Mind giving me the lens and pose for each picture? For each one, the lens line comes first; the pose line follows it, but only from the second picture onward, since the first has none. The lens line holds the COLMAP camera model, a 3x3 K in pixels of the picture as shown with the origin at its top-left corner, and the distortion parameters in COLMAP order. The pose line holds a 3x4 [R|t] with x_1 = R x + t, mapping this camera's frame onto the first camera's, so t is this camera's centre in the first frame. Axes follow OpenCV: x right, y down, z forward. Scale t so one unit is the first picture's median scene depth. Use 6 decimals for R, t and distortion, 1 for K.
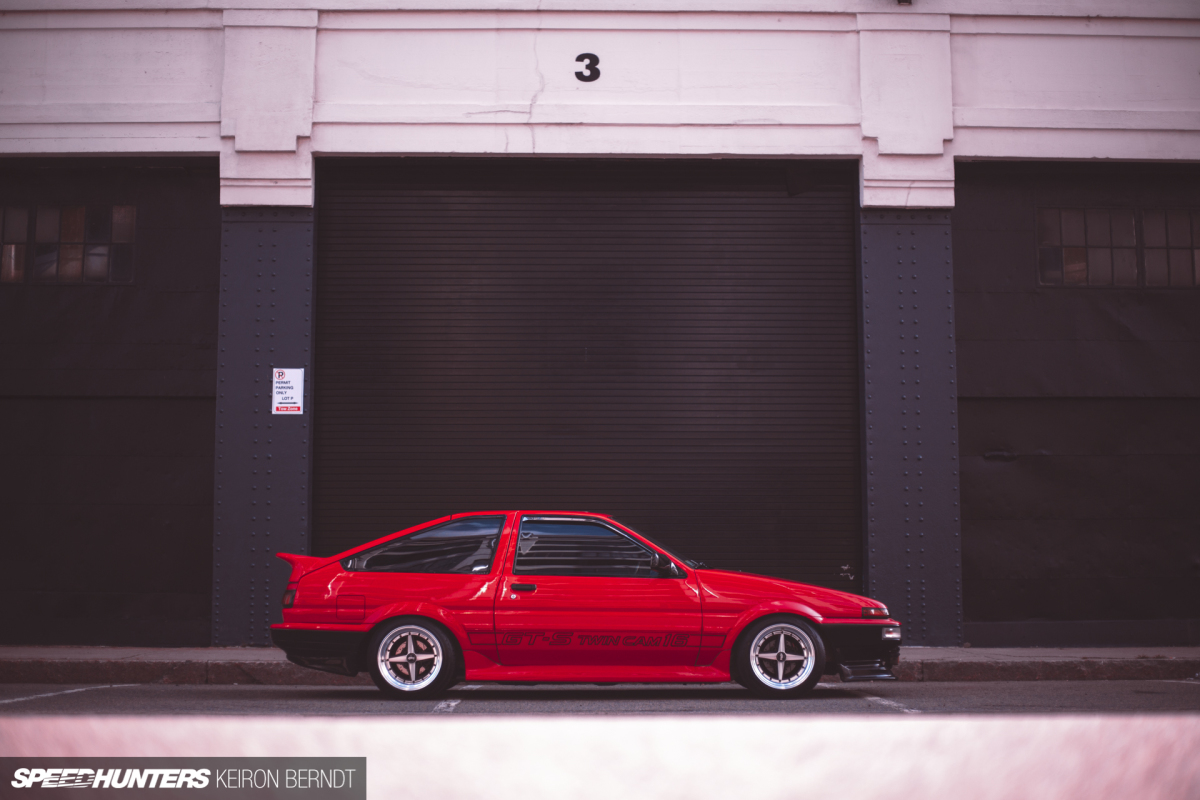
lens RADIAL K [[1812.1, 0, 600.0], [0, 1812.1, 400.0], [0, 0, 1]] dist [-0.127707, 0.097311]
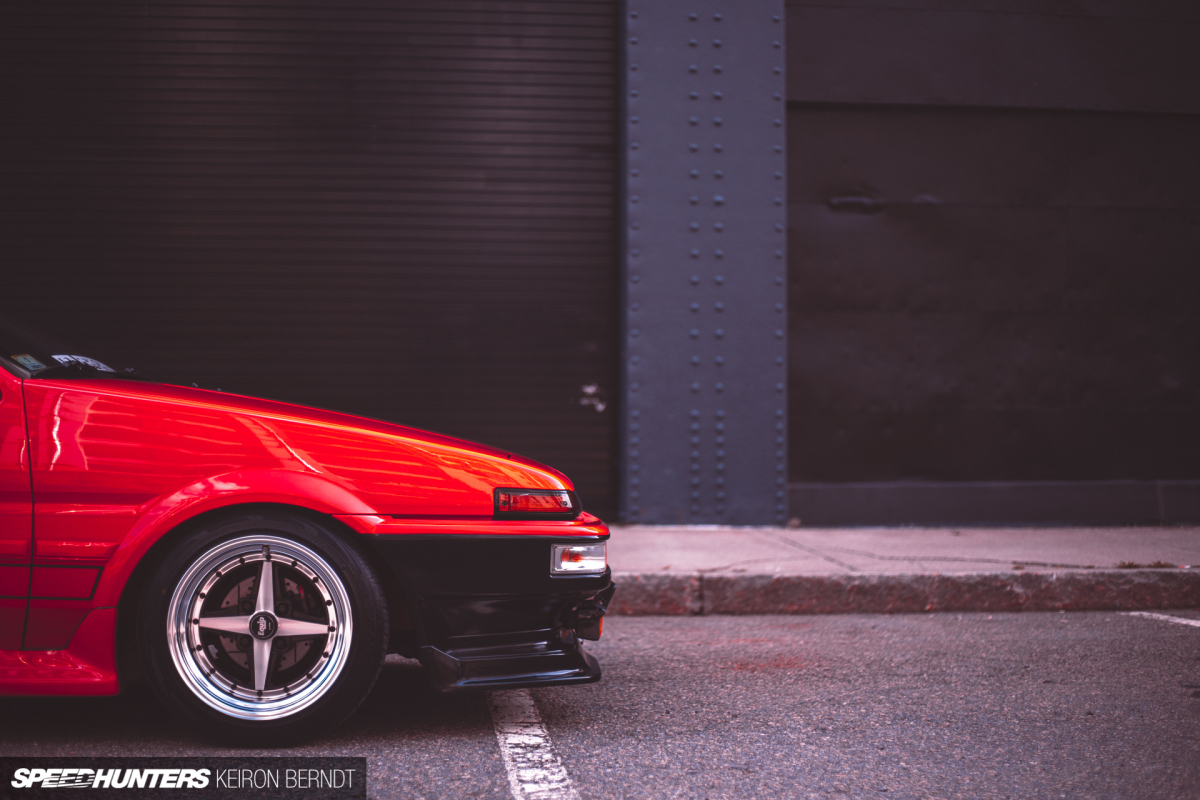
lens RADIAL K [[1812.1, 0, 600.0], [0, 1812.1, 400.0], [0, 0, 1]] dist [-0.127707, 0.097311]
pose [[0.996012, 0.005469, 0.089053, 0.133428], [-0.013840, 0.995509, 0.093652, 0.063361], [-0.088141, -0.094511, 0.991614, 0.641654]]
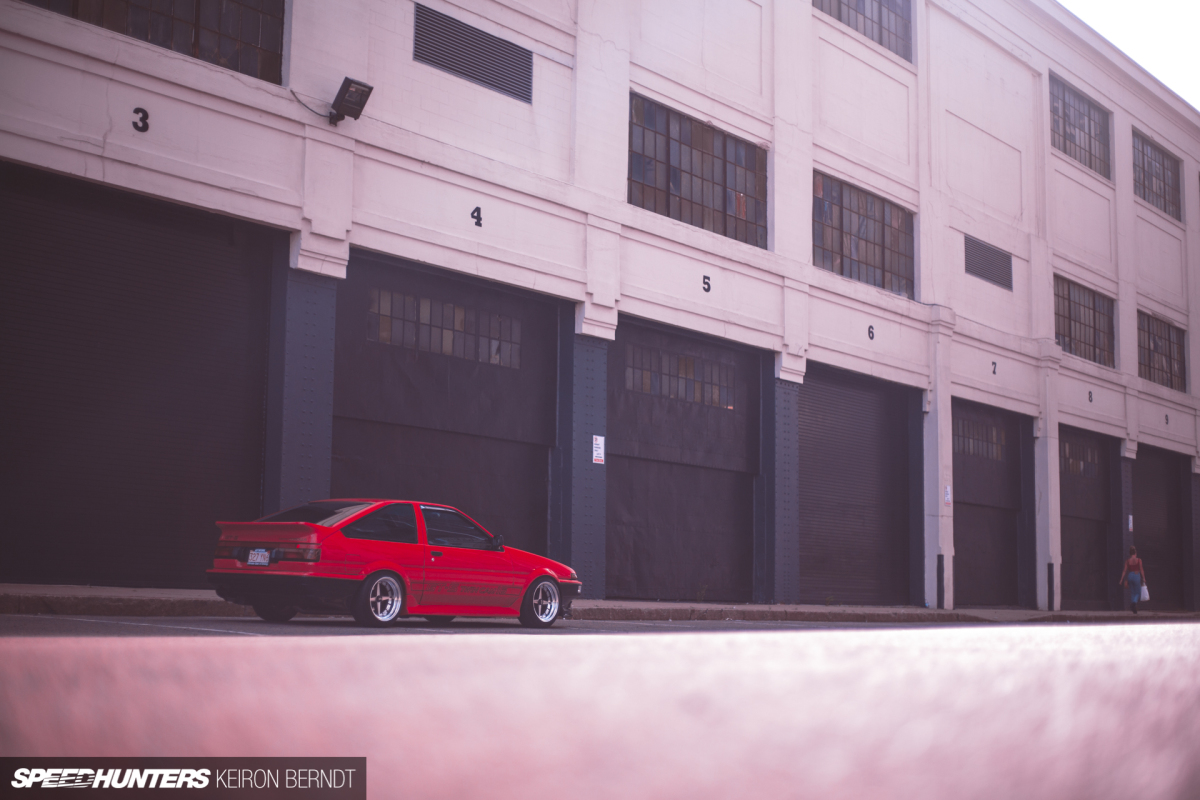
lens RADIAL K [[1812.1, 0, 600.0], [0, 1812.1, 400.0], [0, 0, 1]] dist [-0.127707, 0.097311]
pose [[0.591893, 0.102646, 0.799454, -0.963390], [-0.135111, 0.990459, -0.027138, -0.003187], [-0.794612, -0.091953, 0.600114, -0.011311]]
